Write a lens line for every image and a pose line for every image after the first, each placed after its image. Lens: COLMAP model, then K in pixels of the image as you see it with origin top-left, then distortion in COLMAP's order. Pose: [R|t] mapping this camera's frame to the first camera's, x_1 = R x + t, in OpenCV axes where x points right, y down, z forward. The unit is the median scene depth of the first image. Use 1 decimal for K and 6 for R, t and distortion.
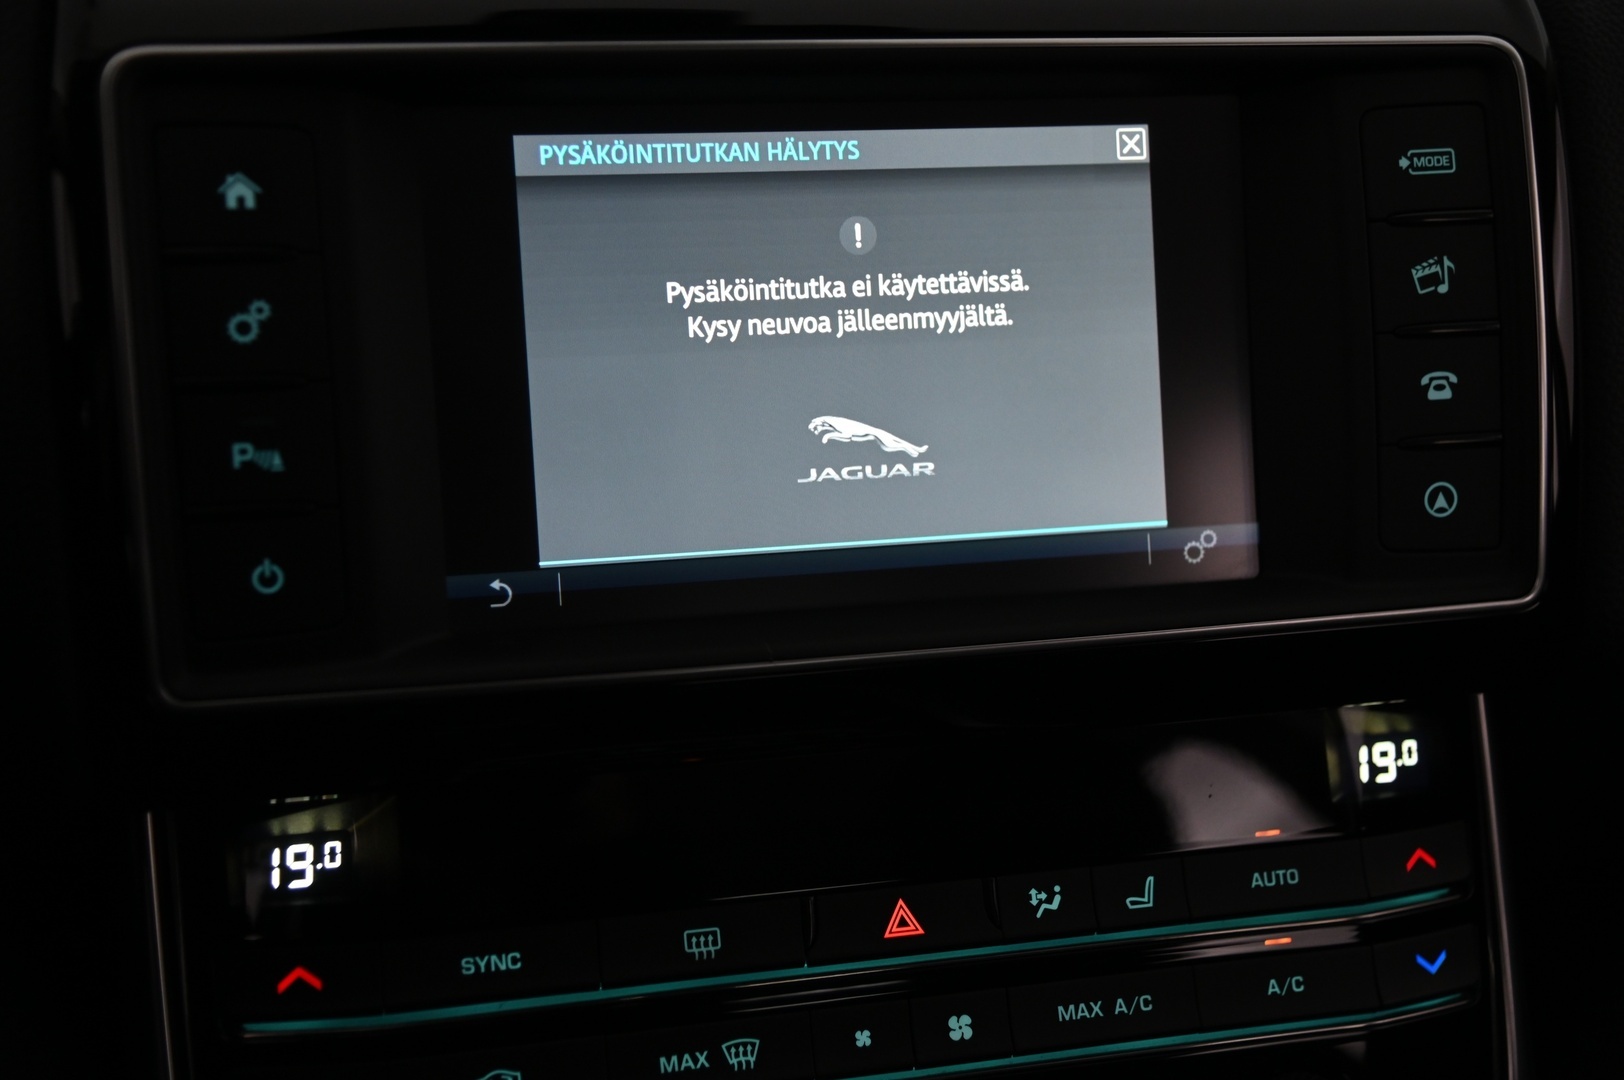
lens RADIAL K [[2258.2, 0, 857.0], [0, 2258.2, 557.2], [0, 0, 1]] dist [0.046367, 0.000000]
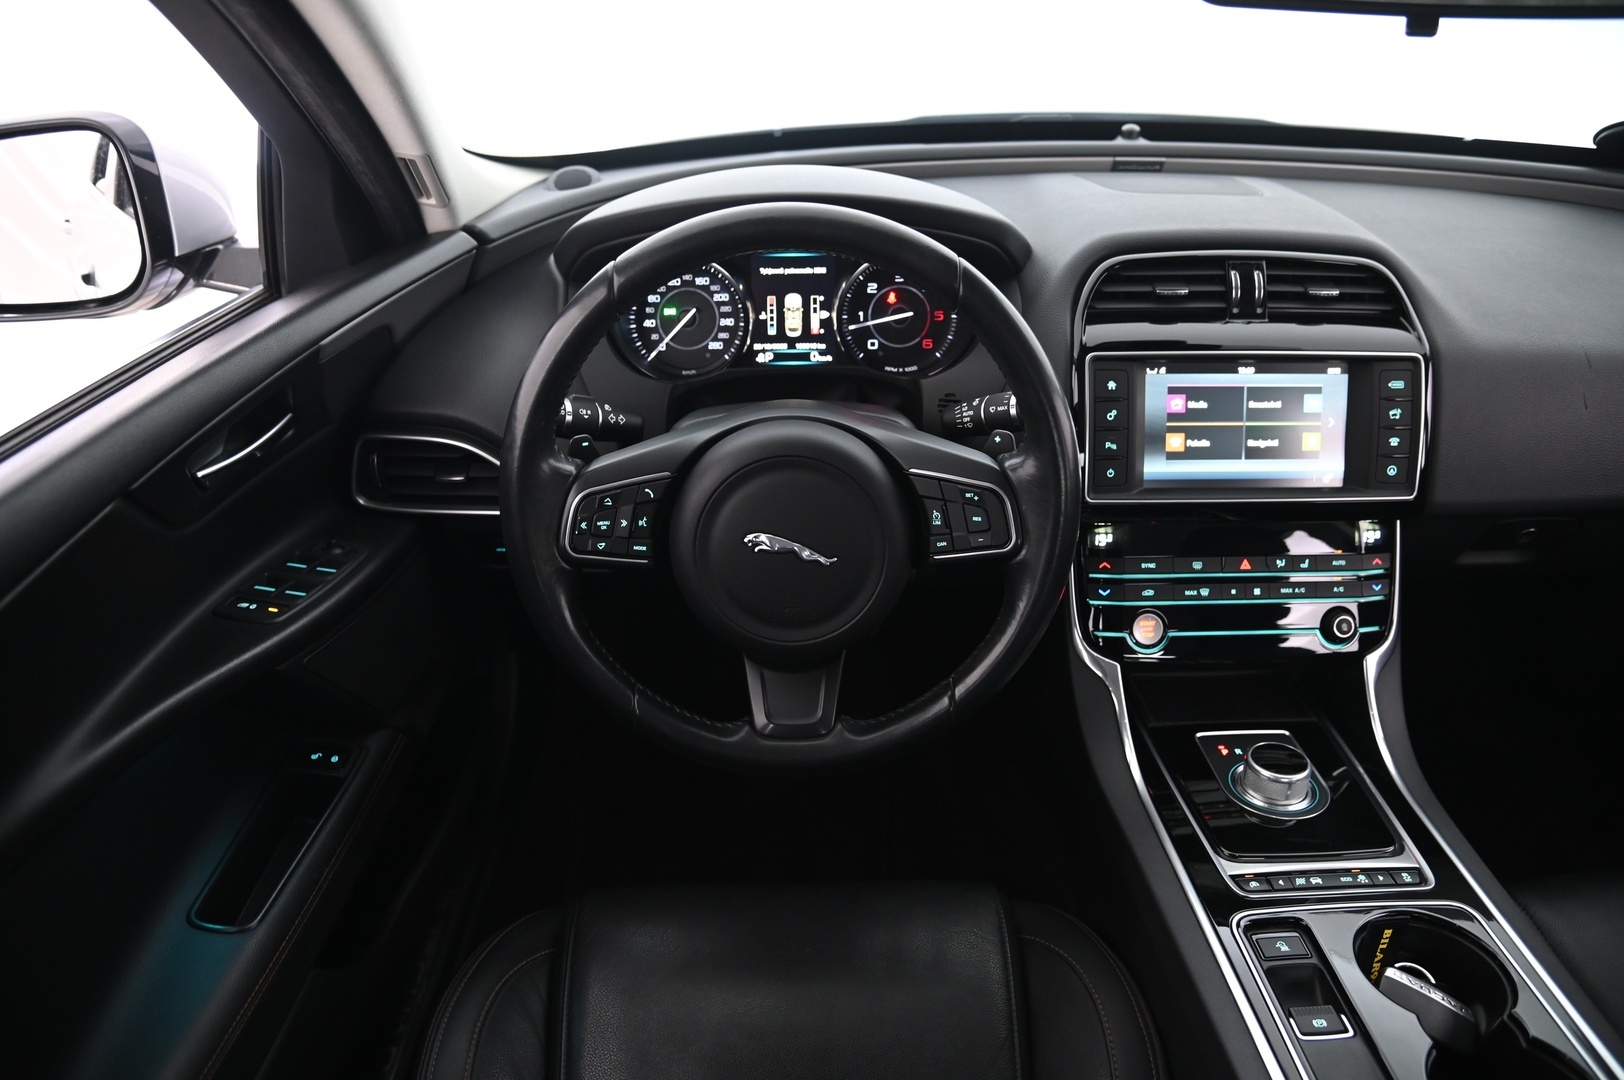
lens RADIAL K [[1110.0, 0, 801.5], [0, 1110.0, 545.4], [0, 0, 1]] dist [-0.103176, 0.033801]
pose [[0.970763, 0.075368, -0.227900, -0.310576], [-0.052840, 0.993236, 0.103392, -0.036514], [0.234151, -0.088326, 0.968180, -1.098292]]
